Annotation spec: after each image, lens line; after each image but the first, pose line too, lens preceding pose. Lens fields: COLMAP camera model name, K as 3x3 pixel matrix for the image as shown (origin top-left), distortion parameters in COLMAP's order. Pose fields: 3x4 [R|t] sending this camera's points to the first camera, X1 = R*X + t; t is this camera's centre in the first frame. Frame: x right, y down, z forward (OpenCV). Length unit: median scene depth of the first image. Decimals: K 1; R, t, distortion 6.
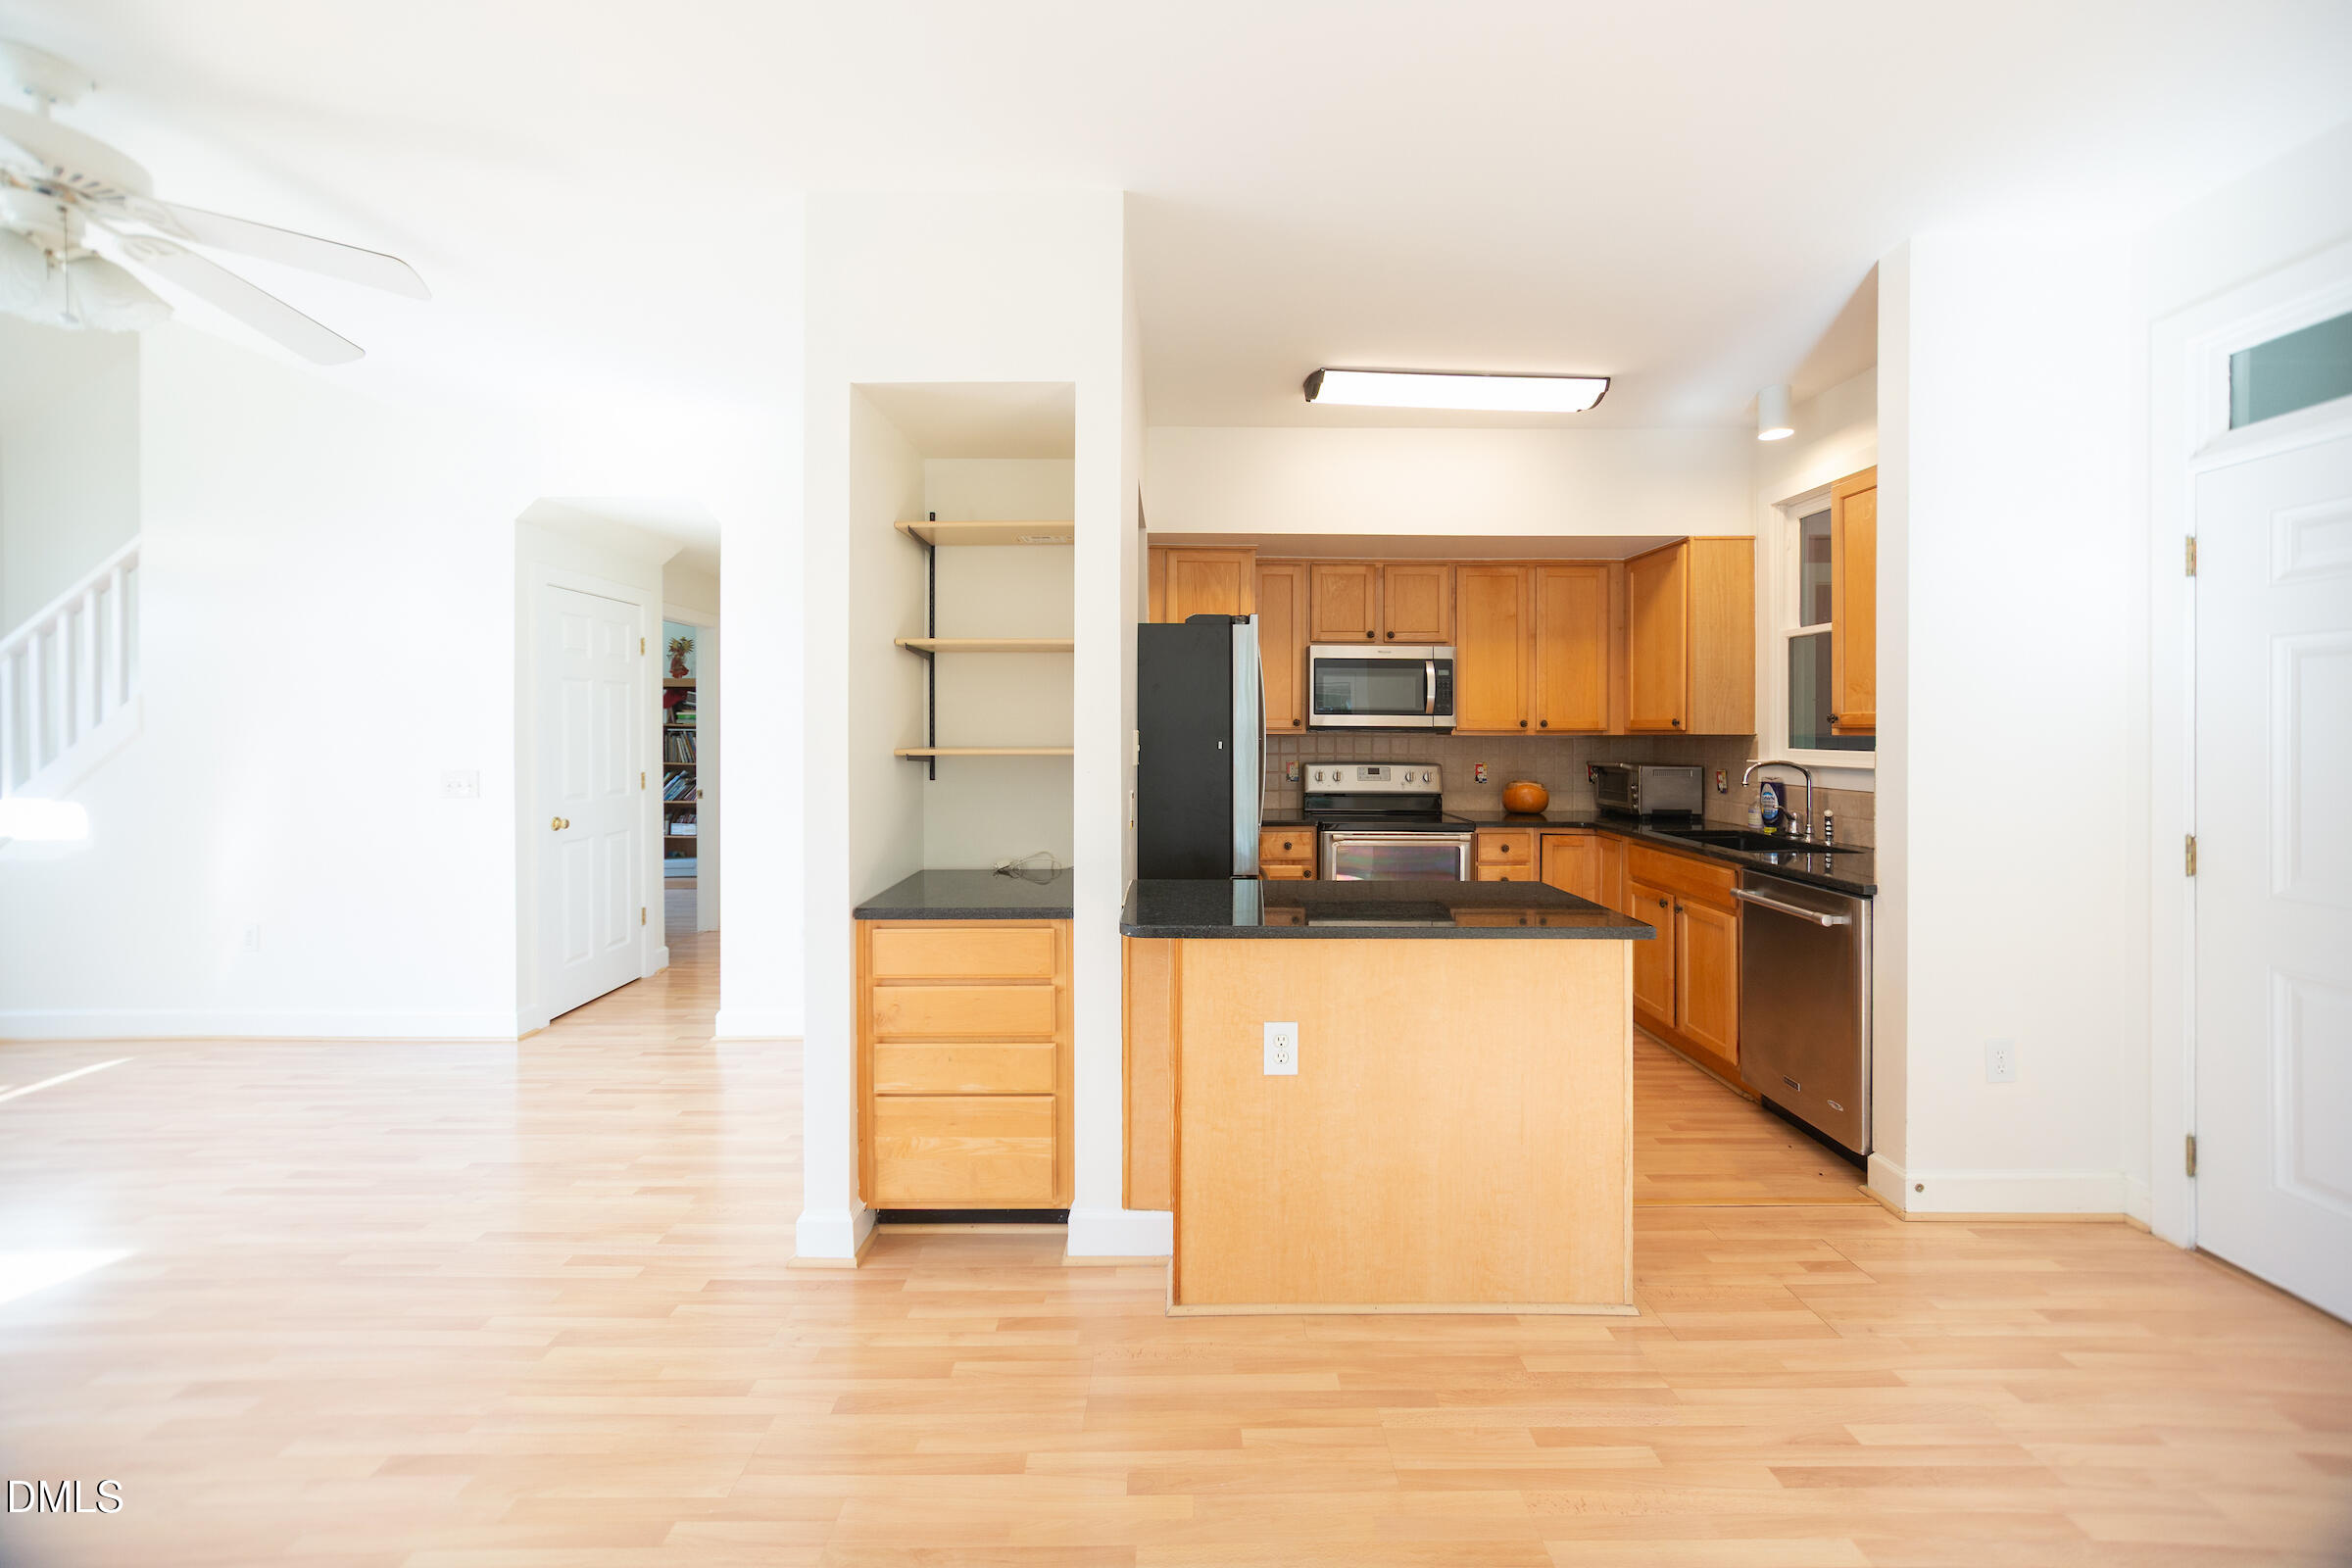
lens RADIAL K [[898.1, 0, 1191.9], [0, 898.1, 734.7], [0, 0, 1]] dist [-0.003133, 0.000152]
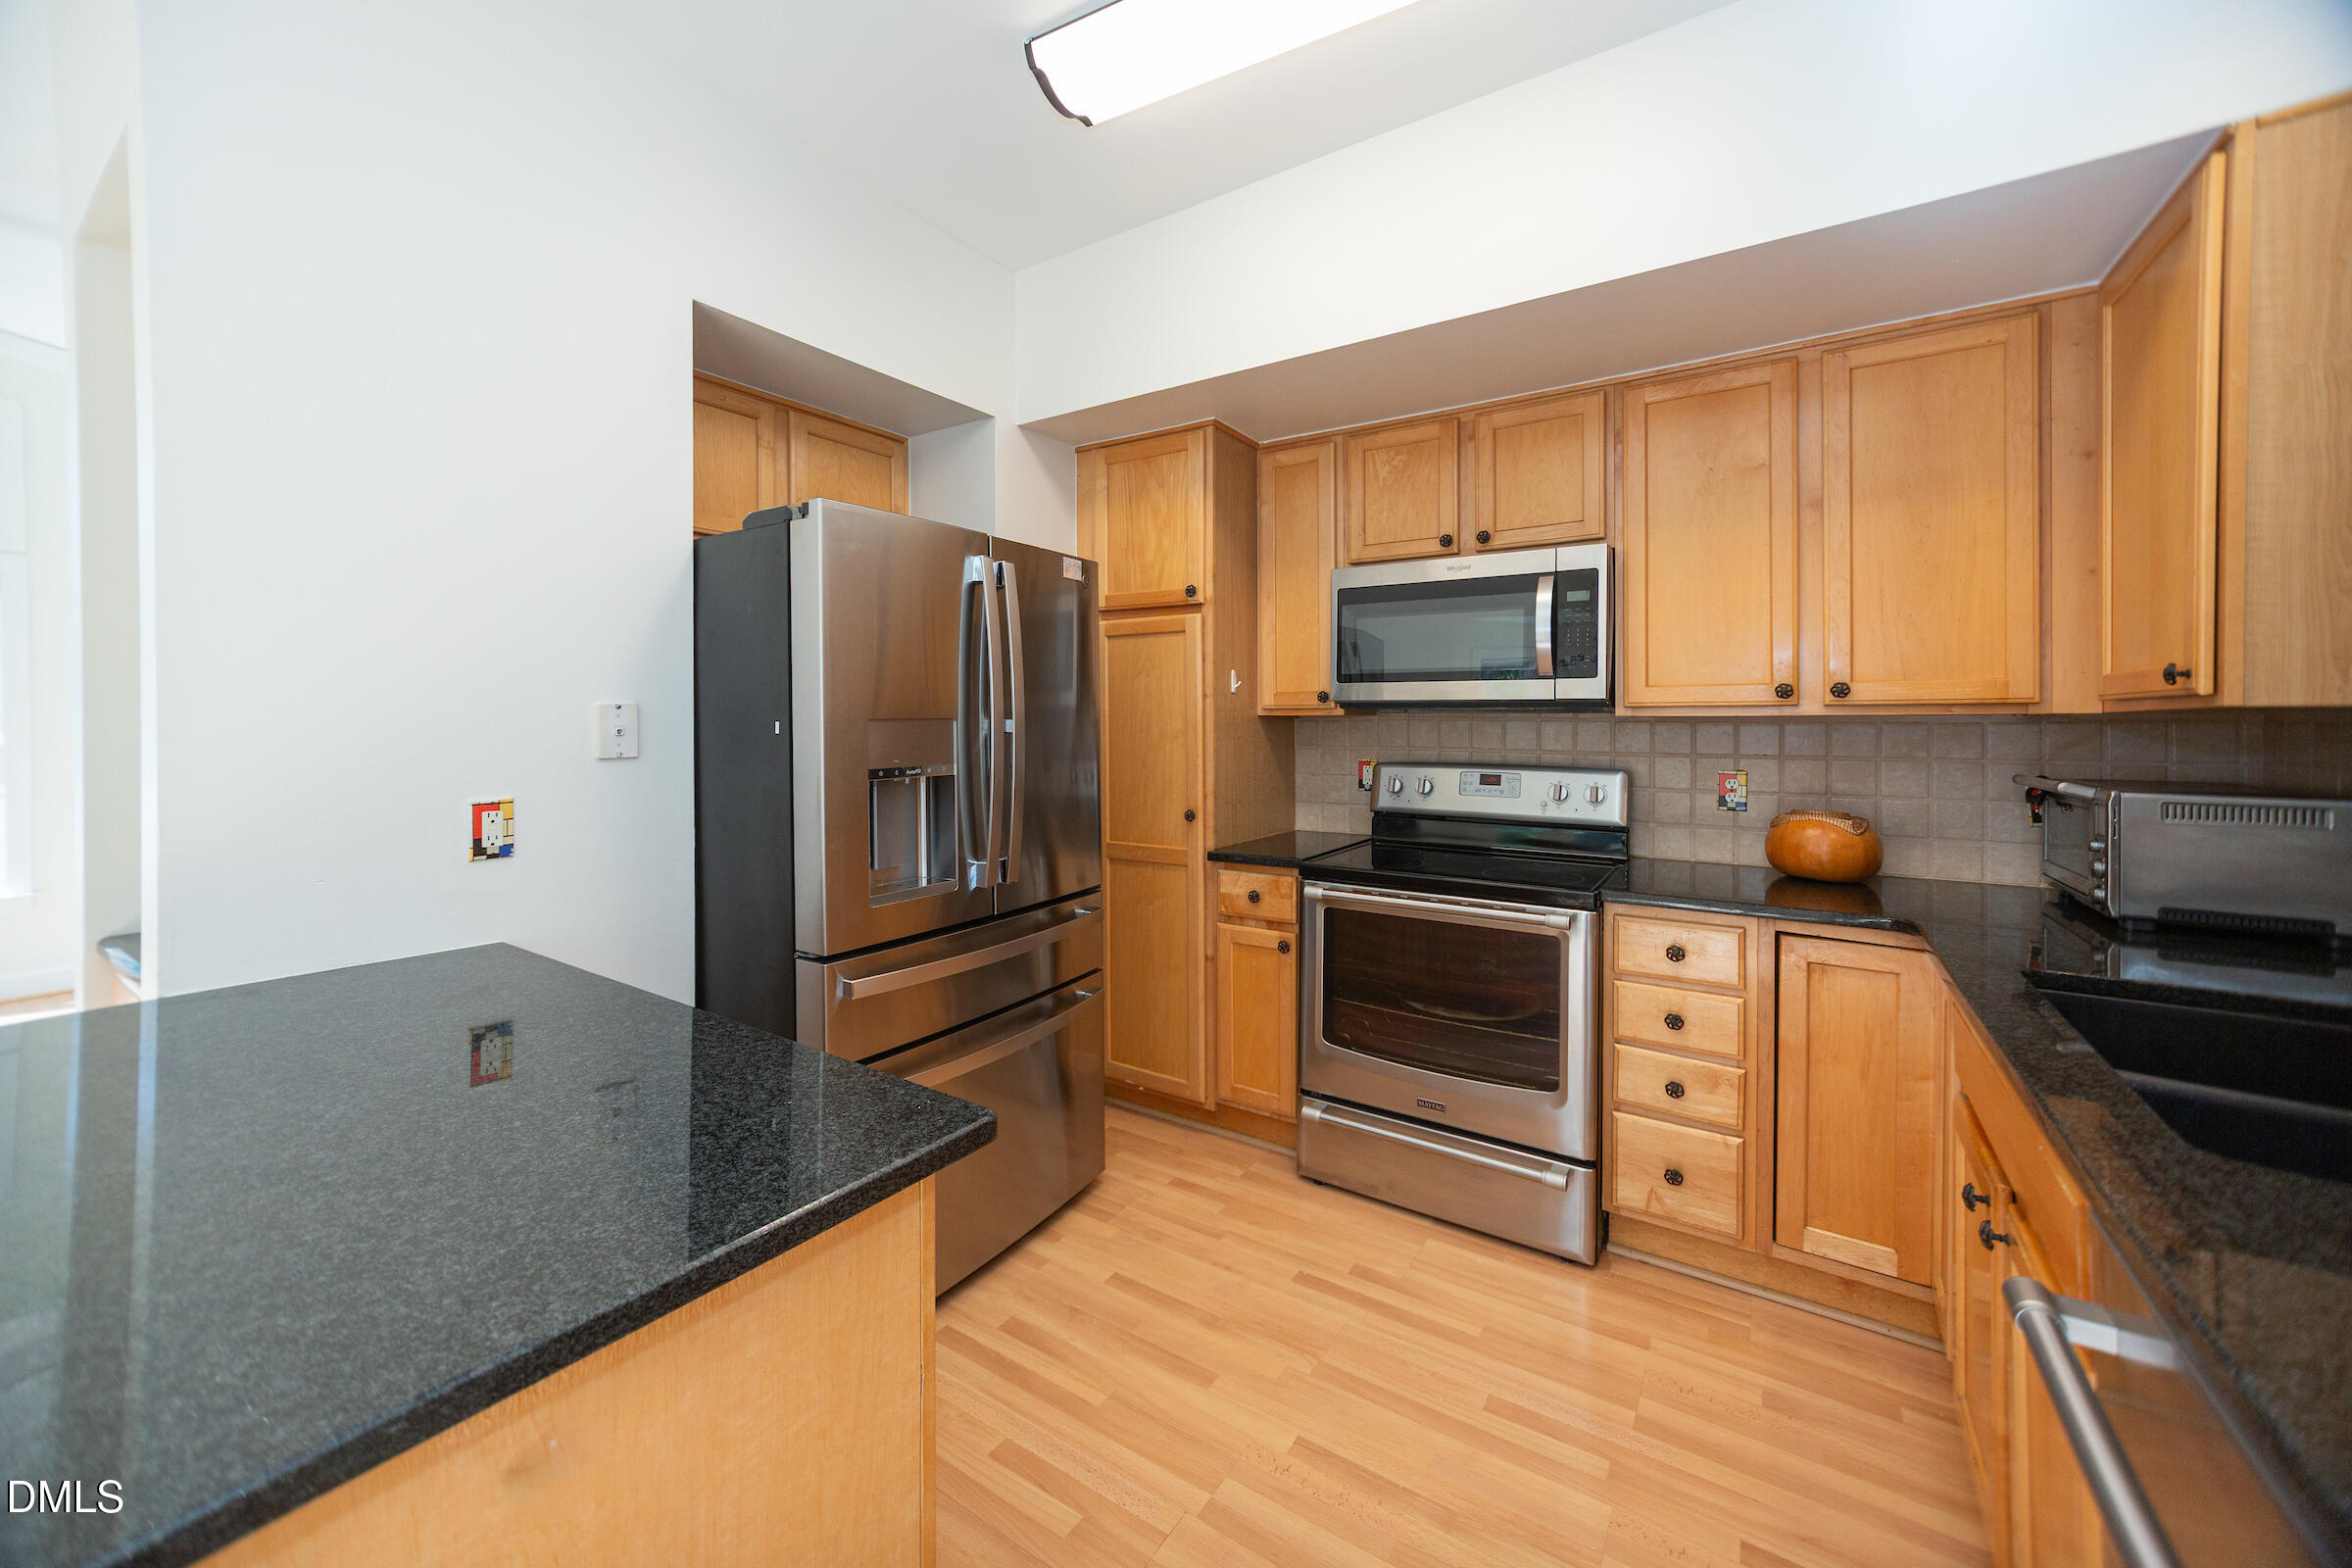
lens RADIAL K [[886.7, 0, 1162.7], [0, 886.7, 724.7], [0, 0, 1]] dist [0.001180, 0.000156]
pose [[0.821062, -0.001112, -0.570838, 0.369804], [0.000472, 0.999999, -0.001269, 0.006265], [0.570839, 0.000773, 0.821062, 0.430671]]
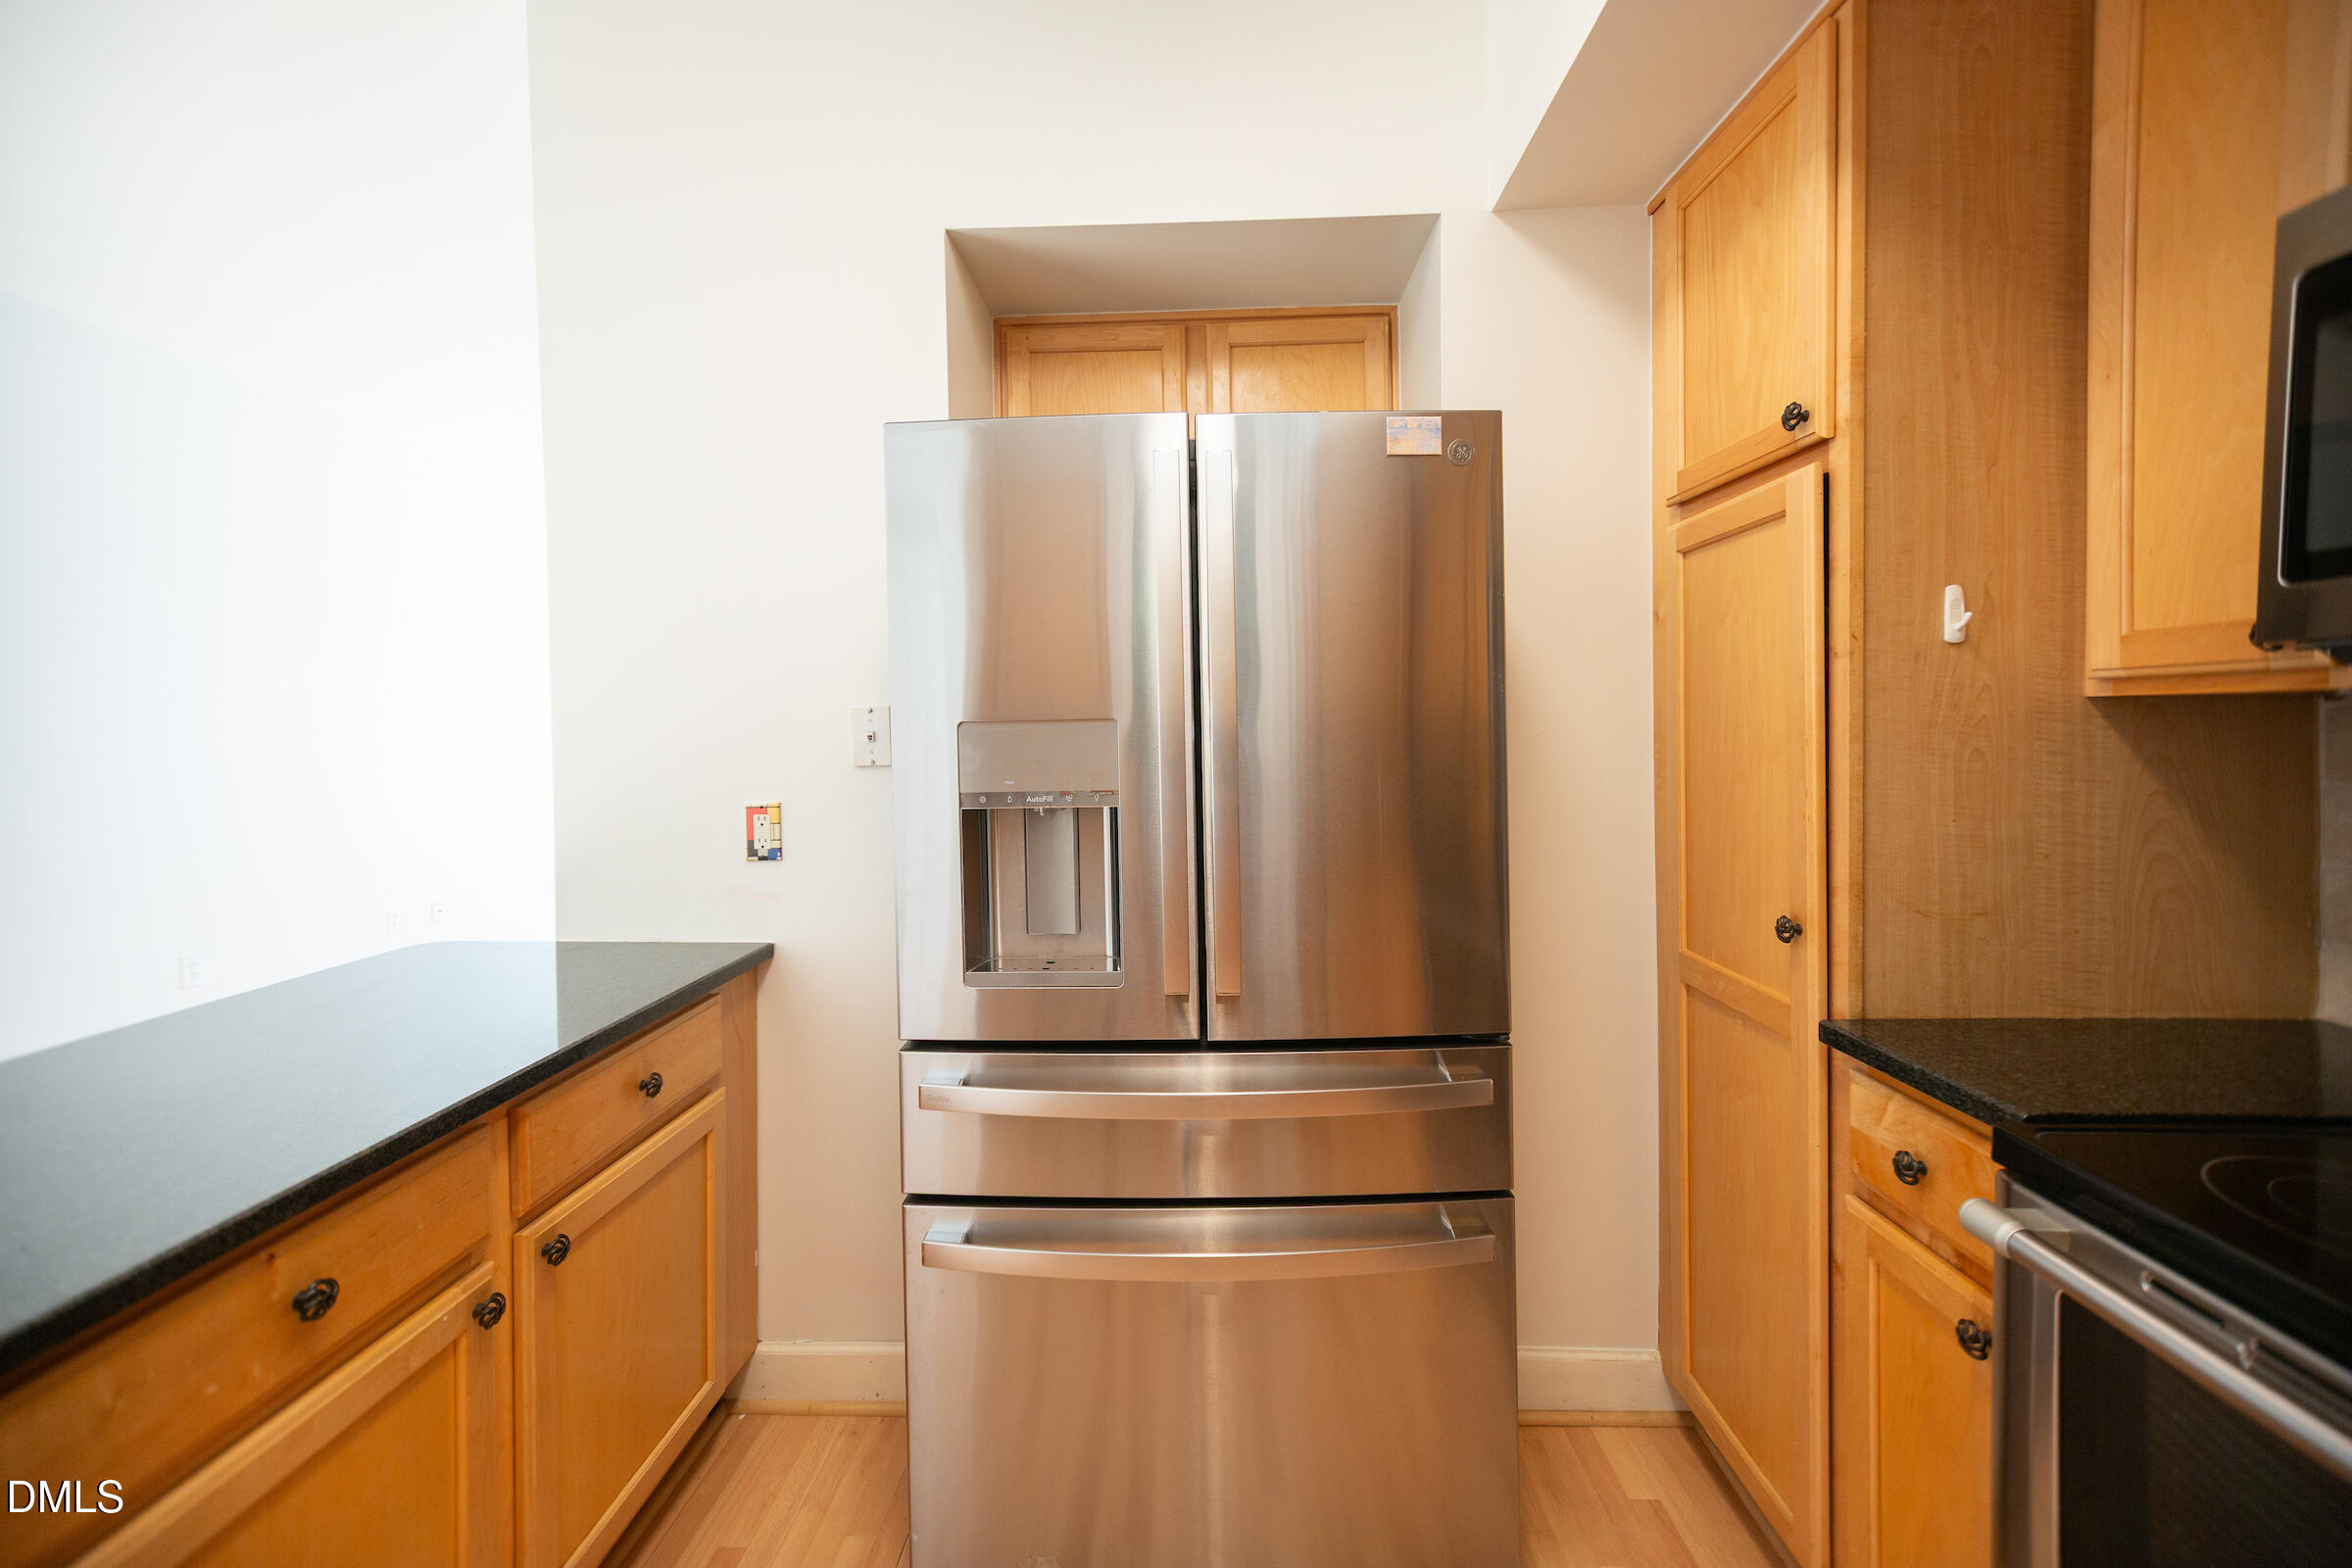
lens RADIAL K [[982.4, 0, 1180.8], [0, 982.4, 735.9], [0, 0, 1]] dist [-0.000122, -0.000108]
pose [[-0.044400, 0.011755, -0.998945, 0.342855], [0.008972, 0.999895, 0.011368, 0.004778], [0.998974, -0.008458, -0.044501, 0.757508]]
